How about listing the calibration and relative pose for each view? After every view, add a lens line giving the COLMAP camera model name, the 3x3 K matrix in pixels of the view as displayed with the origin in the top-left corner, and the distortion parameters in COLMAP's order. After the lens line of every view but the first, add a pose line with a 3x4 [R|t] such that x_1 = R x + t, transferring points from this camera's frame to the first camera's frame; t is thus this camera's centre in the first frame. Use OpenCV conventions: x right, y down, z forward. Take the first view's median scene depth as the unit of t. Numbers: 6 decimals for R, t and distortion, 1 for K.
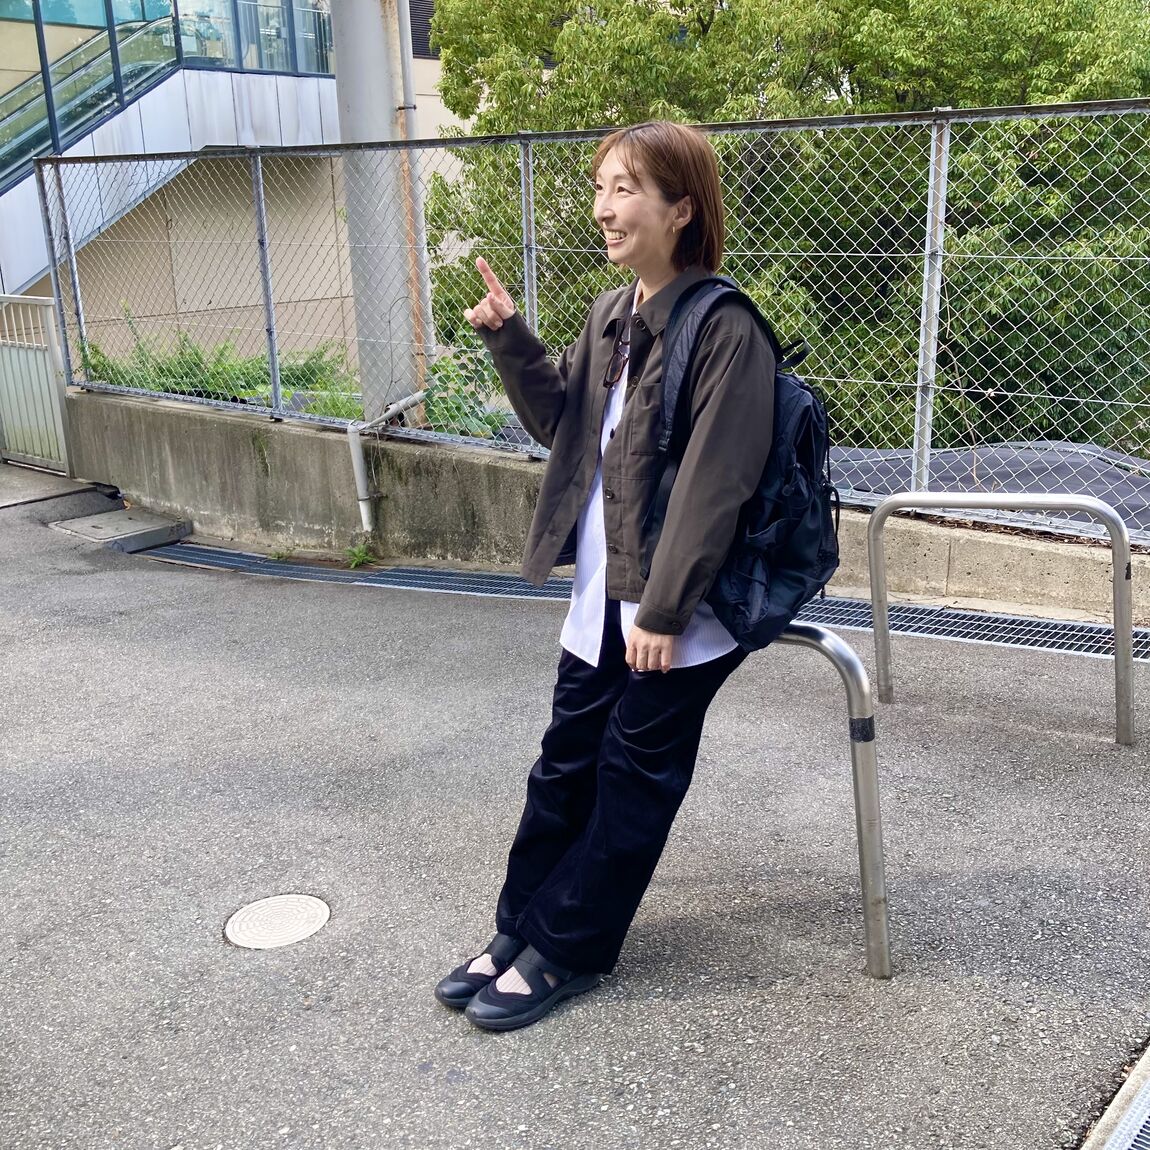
lens RADIAL K [[1346.3, 0, 591.6], [0, 1346.3, 548.4], [0, 0, 1]] dist [0.193795, -0.722151]
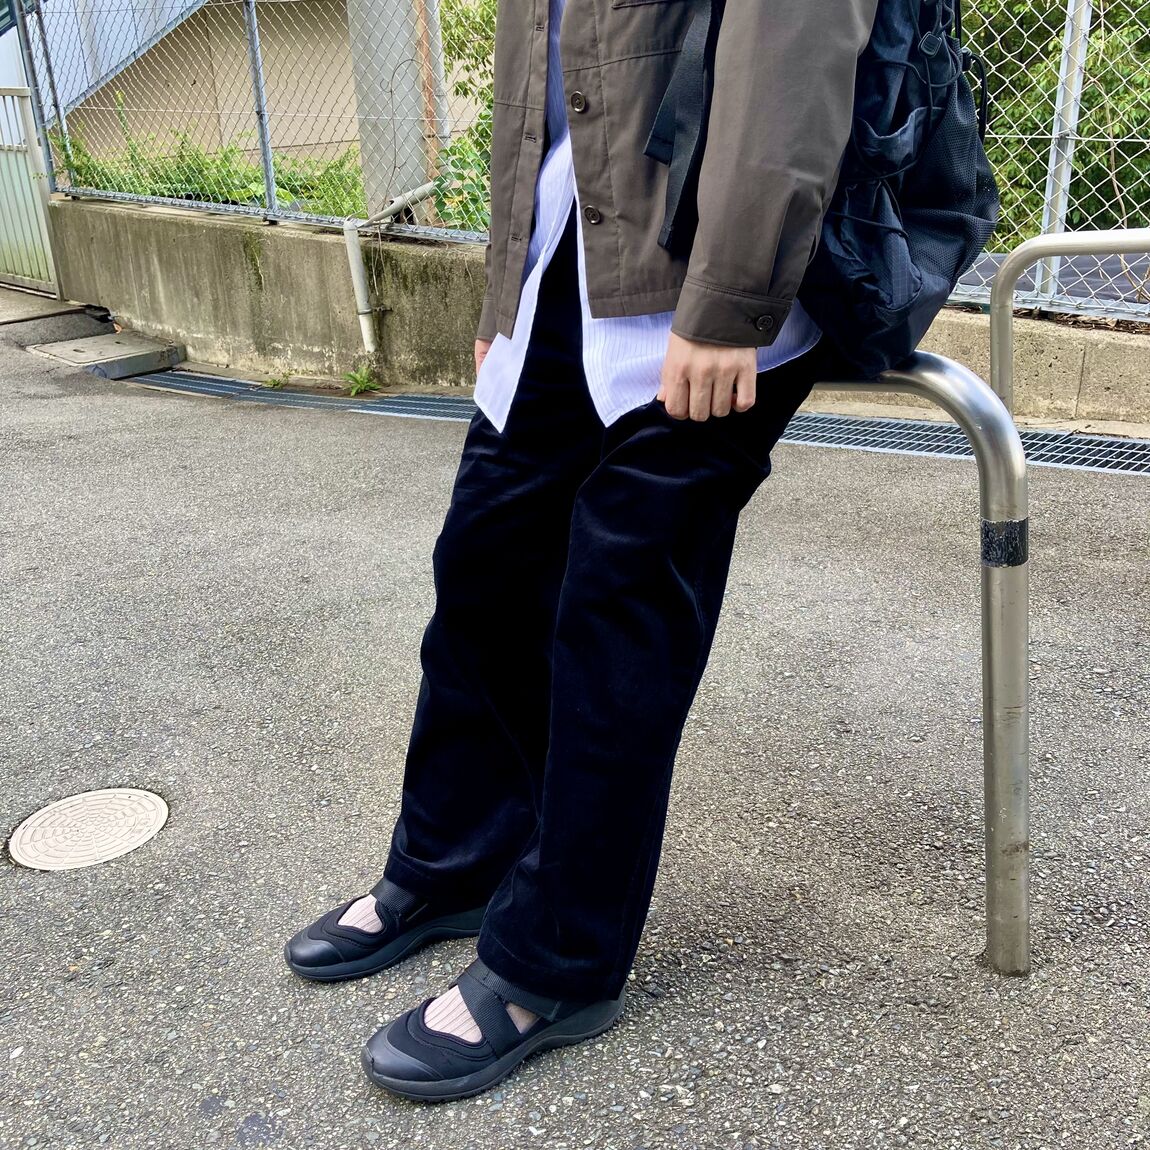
lens RADIAL K [[1415.5, 0, 575.0], [0, 1415.5, 575.0], [0, 0, 1]] dist [0.108760, -0.343933]
pose [[0.998253, 0.021104, -0.055188, 0.015755], [-0.014573, 0.993122, 0.116169, 0.021705], [0.057260, -0.115162, 0.991695, 0.112165]]
